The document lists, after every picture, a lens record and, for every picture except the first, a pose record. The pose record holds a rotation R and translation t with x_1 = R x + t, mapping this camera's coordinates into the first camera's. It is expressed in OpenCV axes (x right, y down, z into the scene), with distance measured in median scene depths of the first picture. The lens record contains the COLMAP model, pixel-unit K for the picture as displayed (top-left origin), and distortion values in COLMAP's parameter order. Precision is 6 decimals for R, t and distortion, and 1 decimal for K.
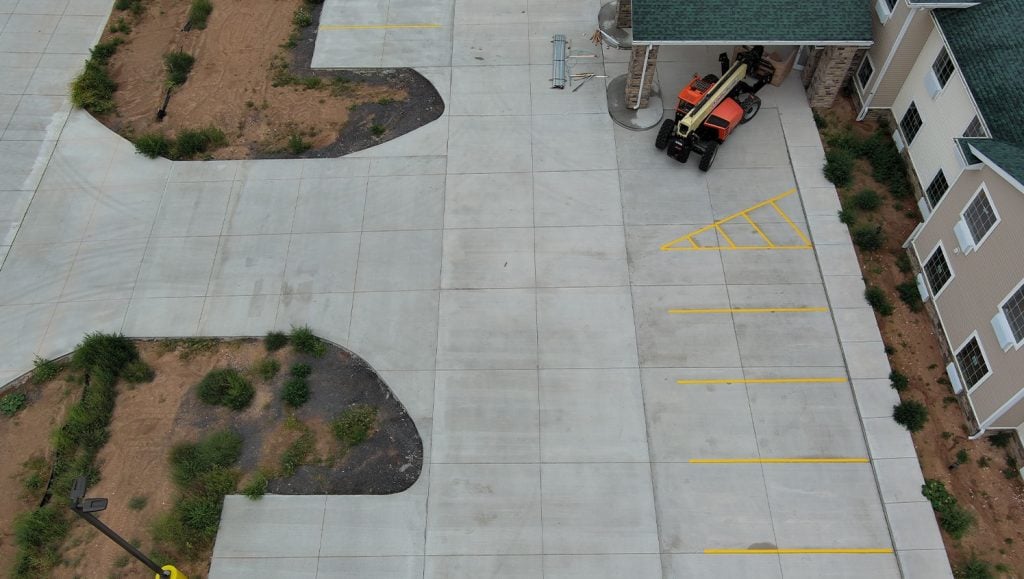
lens RADIAL K [[790.7, 0, 512.3], [0, 790.7, 314.6], [0, 0, 1]] dist [0.025417, -0.028257]
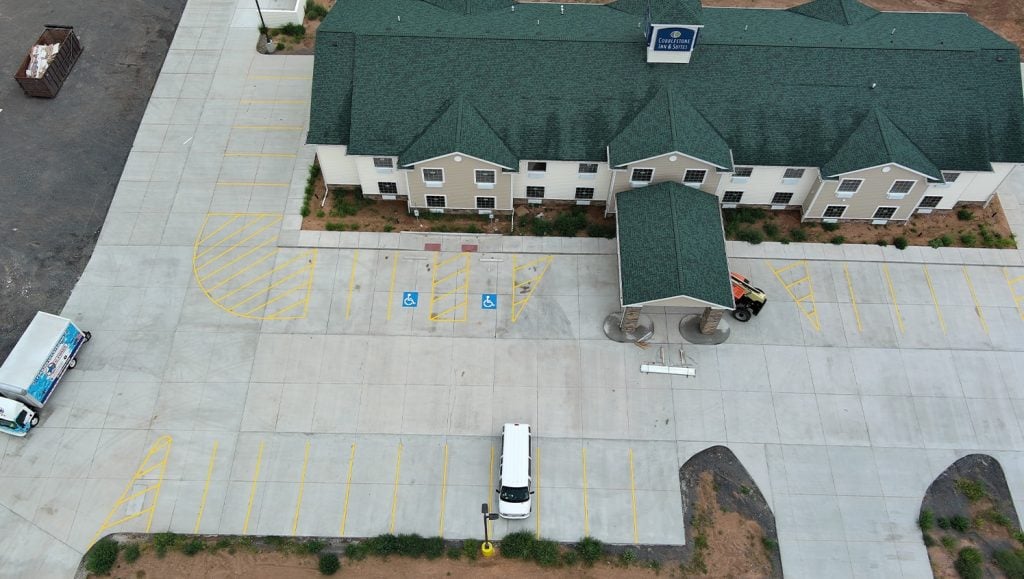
lens RADIAL K [[790.7, 0, 513.9], [0, 790.7, 286.6], [0, 0, 1]] dist [0.025417, -0.028257]
pose [[0.027804, -0.843026, 0.537154, -0.767860], [0.827647, 0.320754, 0.460561, -1.624307], [-0.560559, 0.431768, 0.706647, 0.074098]]
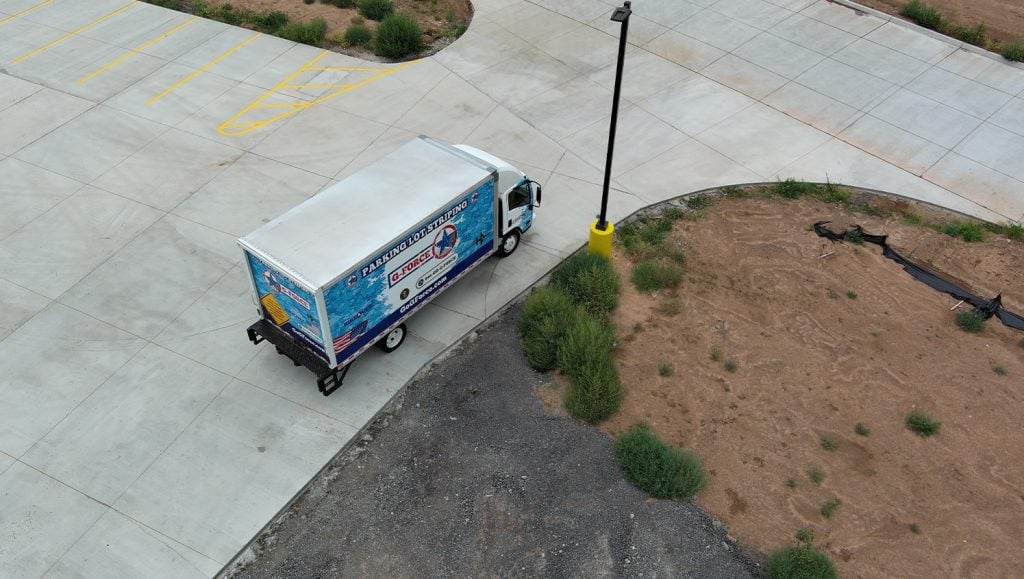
lens RADIAL K [[790.7, 0, 516.0], [0, 790.7, 286.3], [0, 0, 1]] dist [0.025417, -0.028257]
pose [[-0.426851, 0.622103, -0.656343, 0.407354], [-0.761690, 0.143903, 0.631759, -2.095312], [0.487469, 0.769597, 0.412425, 1.833095]]
